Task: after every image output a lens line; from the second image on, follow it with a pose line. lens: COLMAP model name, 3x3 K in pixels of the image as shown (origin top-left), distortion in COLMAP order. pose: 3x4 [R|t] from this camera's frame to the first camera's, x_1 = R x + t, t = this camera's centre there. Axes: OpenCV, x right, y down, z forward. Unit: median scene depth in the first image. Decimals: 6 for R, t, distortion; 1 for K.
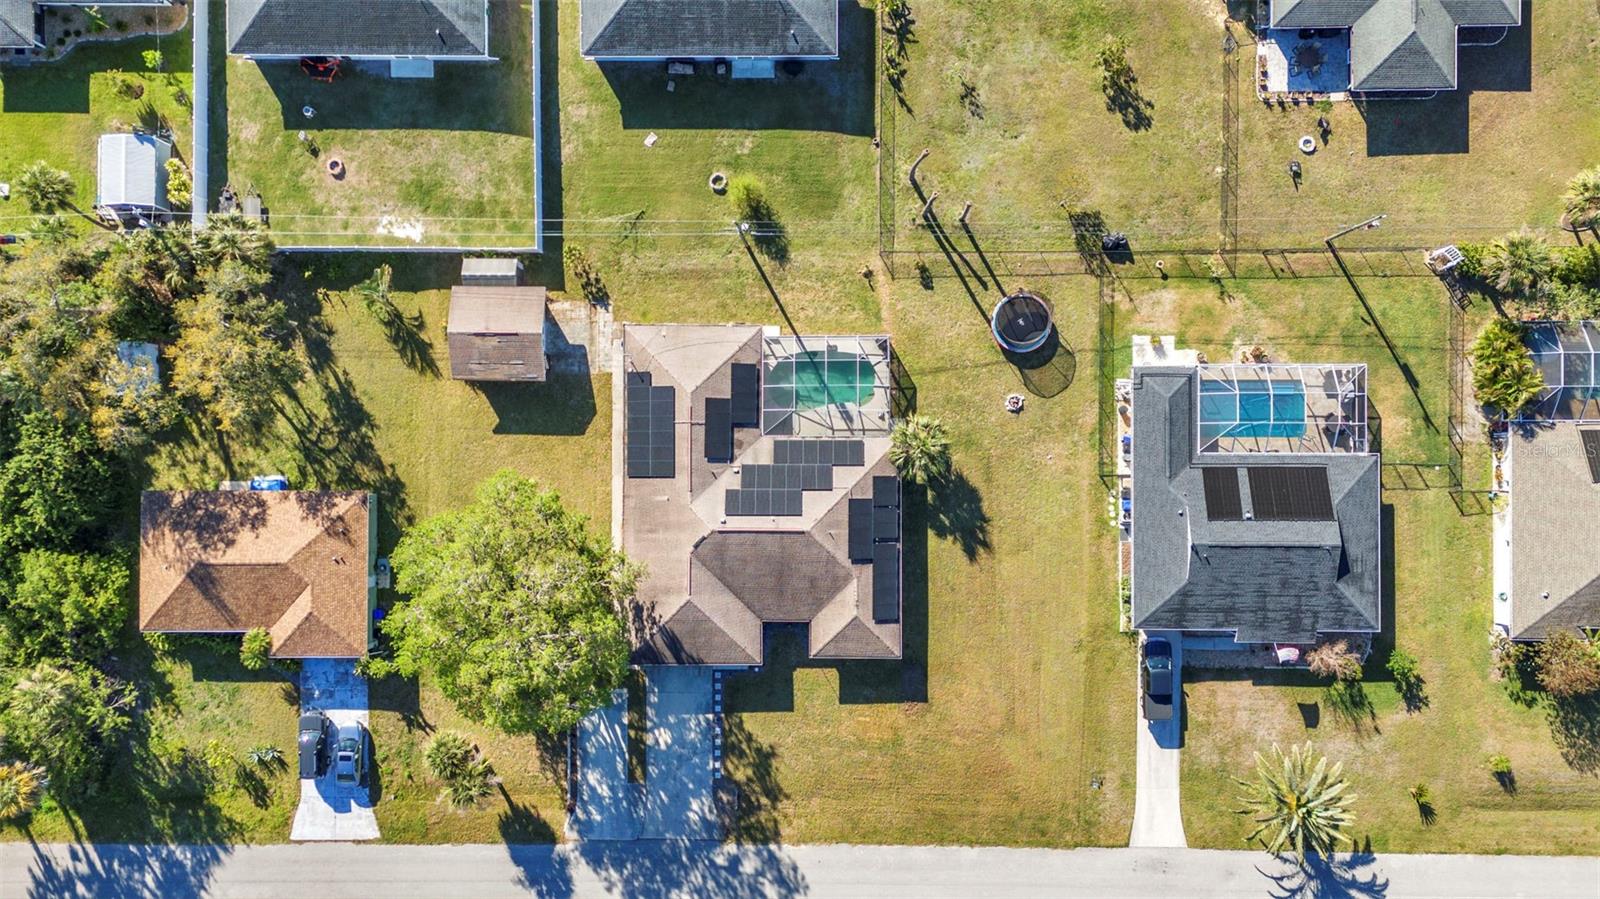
lens RADIAL K [[1165.6, 0, 801.4], [0, 1165.6, 451.6], [0, 0, 1]] dist [0.094382, -0.102394]
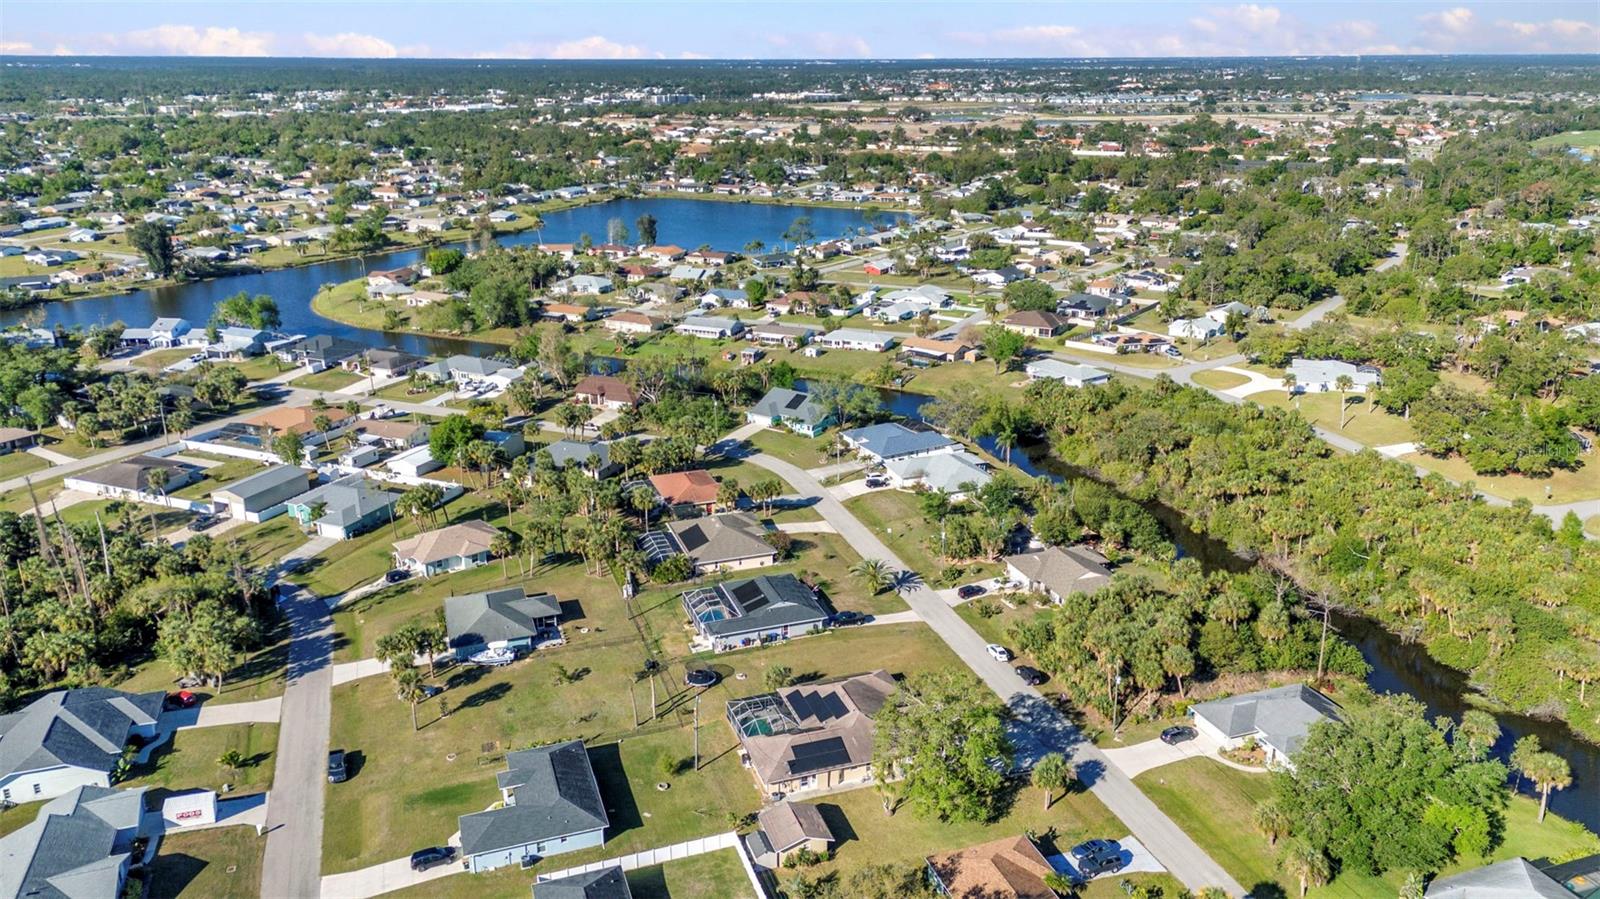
lens RADIAL K [[1164.6, 0, 800.0], [0, 1164.6, 449.5], [0, 0, 1]] dist [0.105748, -0.121997]
pose [[-0.333778, -0.282299, 0.899388, -1.468912], [0.942640, -0.095147, 0.319965, -0.528247], [-0.004752, 0.954596, 0.297864, 0.066365]]
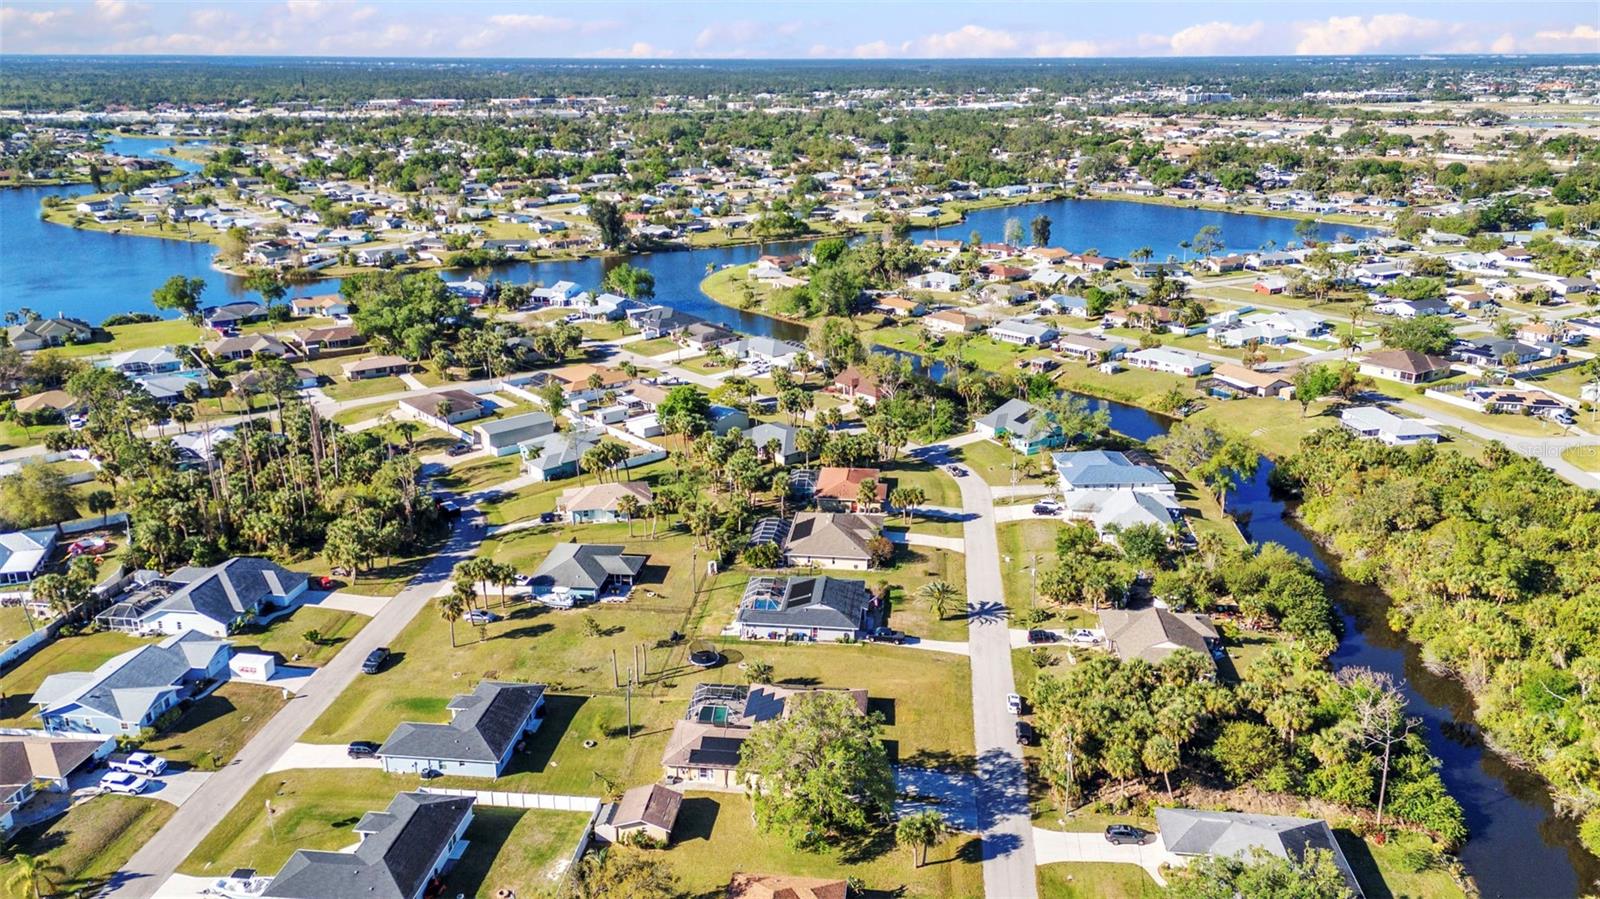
lens RADIAL K [[1164.6, 0, 800.0], [0, 1164.6, 449.5], [0, 0, 1]] dist [0.105748, -0.121997]
pose [[0.112069, -0.299673, 0.947437, -1.545214], [0.993610, 0.046677, -0.102767, 0.235726], [-0.013427, 0.952899, 0.302989, 0.057626]]
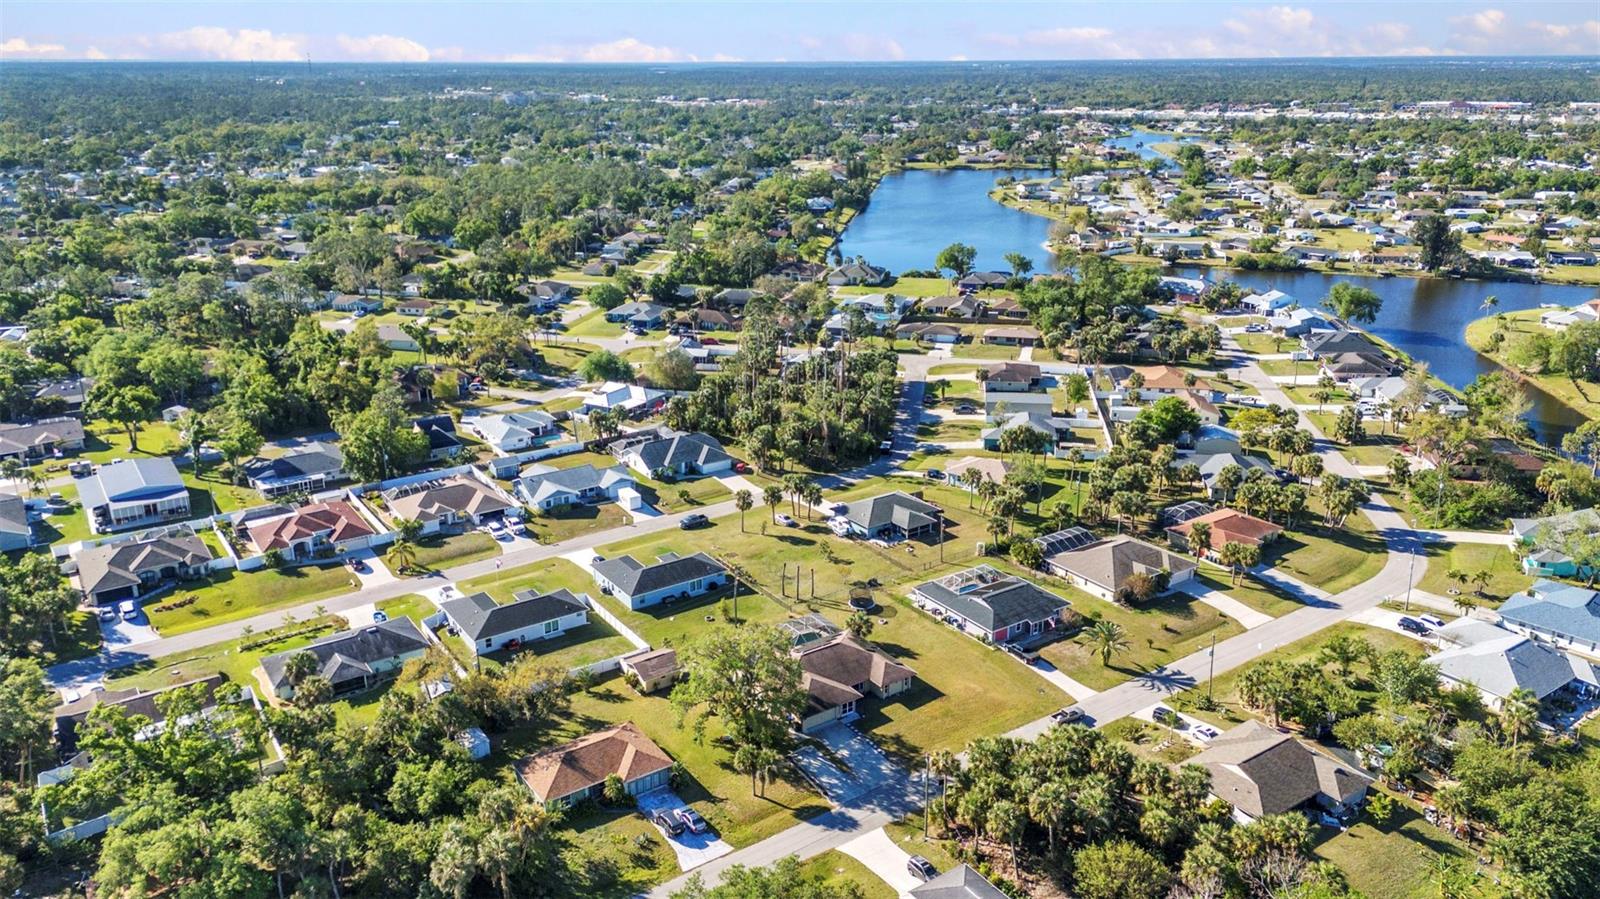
lens RADIAL K [[1164.6, 0, 800.0], [0, 1164.6, 449.5], [0, 0, 1]] dist [0.105748, -0.121997]
pose [[0.822680, -0.164260, 0.544258, -1.035961], [0.568149, 0.271436, -0.776872, 1.424779], [-0.020122, 0.948336, 0.316629, 0.034843]]
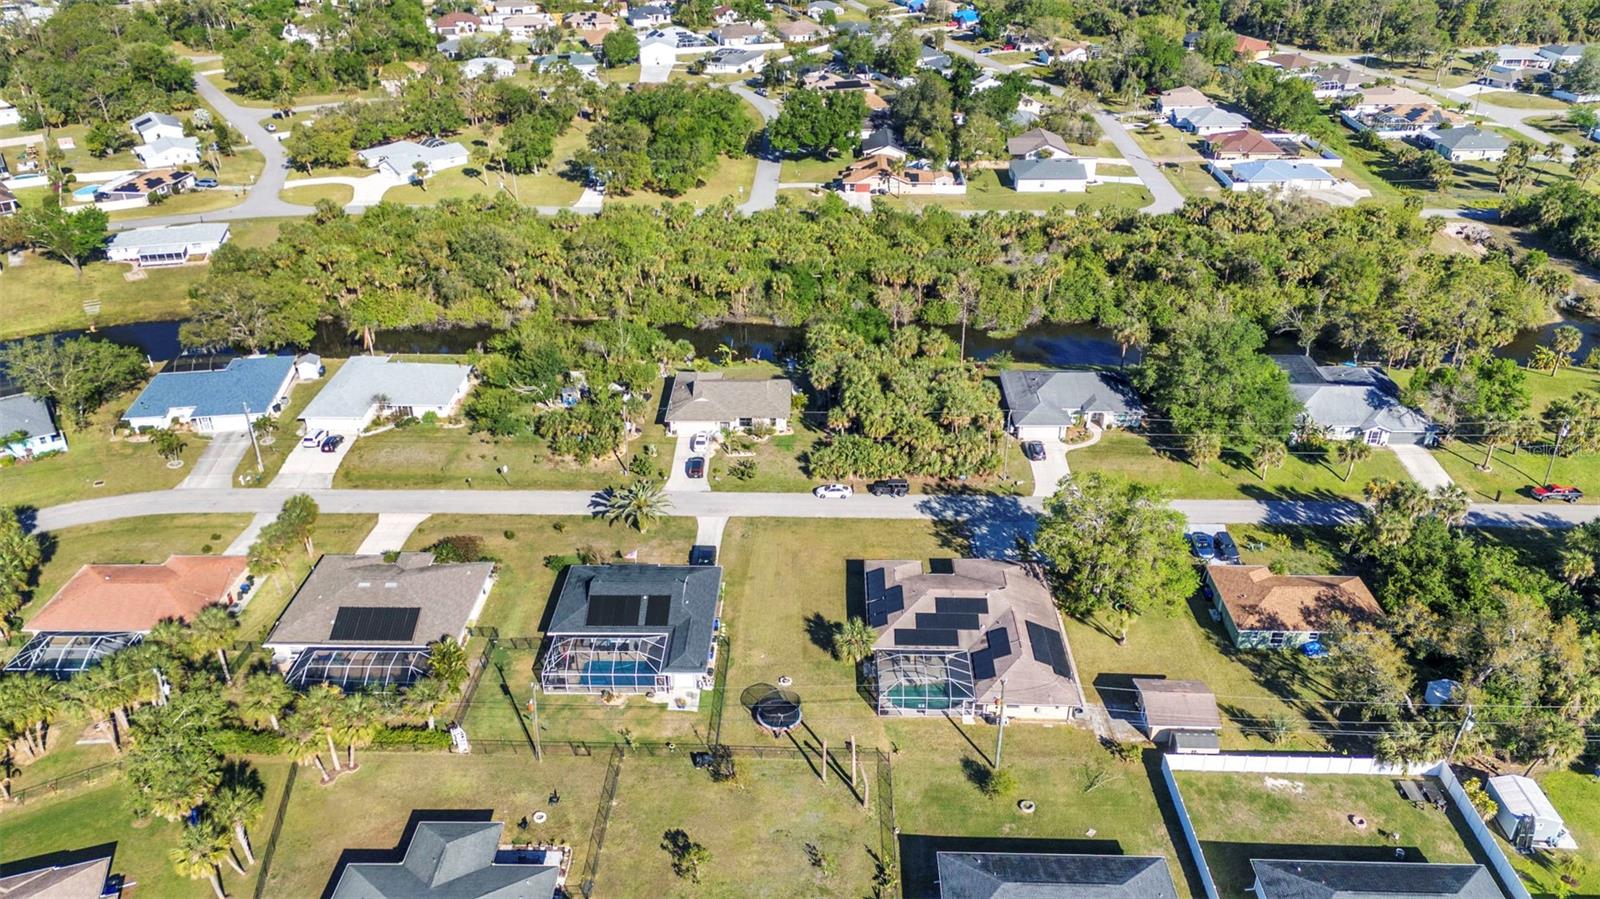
lens RADIAL K [[1166.4, 0, 802.1], [0, 1166.4, 456.5], [0, 0, 1]] dist [0.080312, -0.072159]
pose [[-0.999536, 0.009989, 0.028765, 0.120370], [0.020608, -0.473528, 0.880537, -1.121131], [0.022417, 0.880722, 0.473103, 0.114747]]
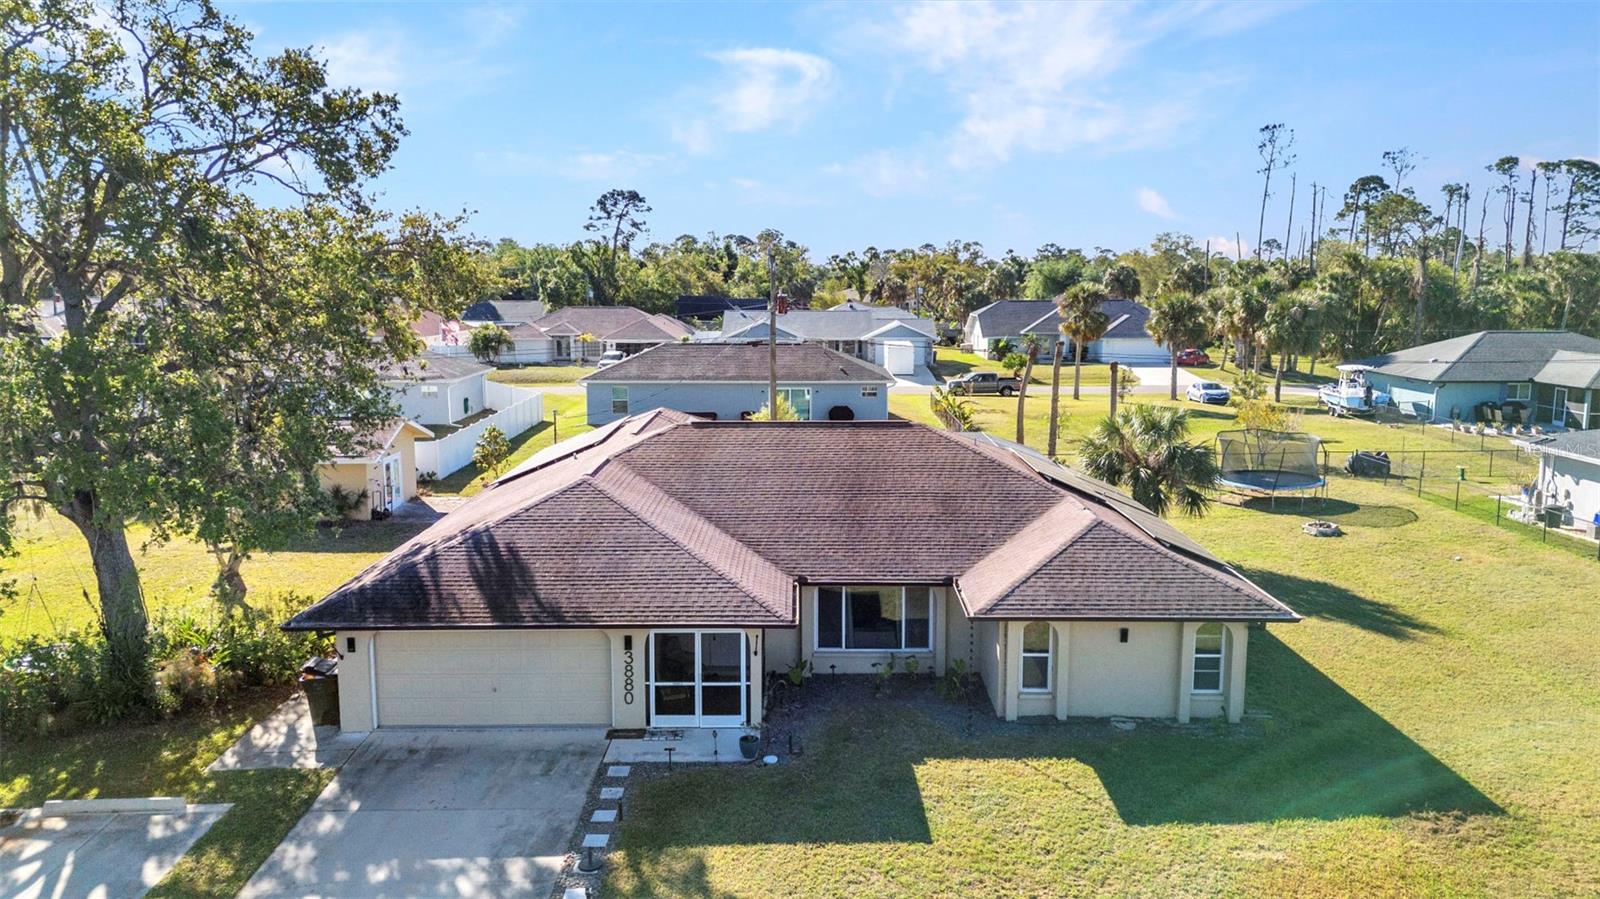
lens RADIAL K [[1172.3, 0, 801.6], [0, 1172.3, 440.5], [0, 0, 1]] dist [0.064908, -0.048029]
pose [[0.999837, 0.018064, 0.000574, -0.033237], [-0.002186, 0.152379, -0.988320, 0.434289], [-0.017941, 0.988157, 0.152394, 0.886660]]
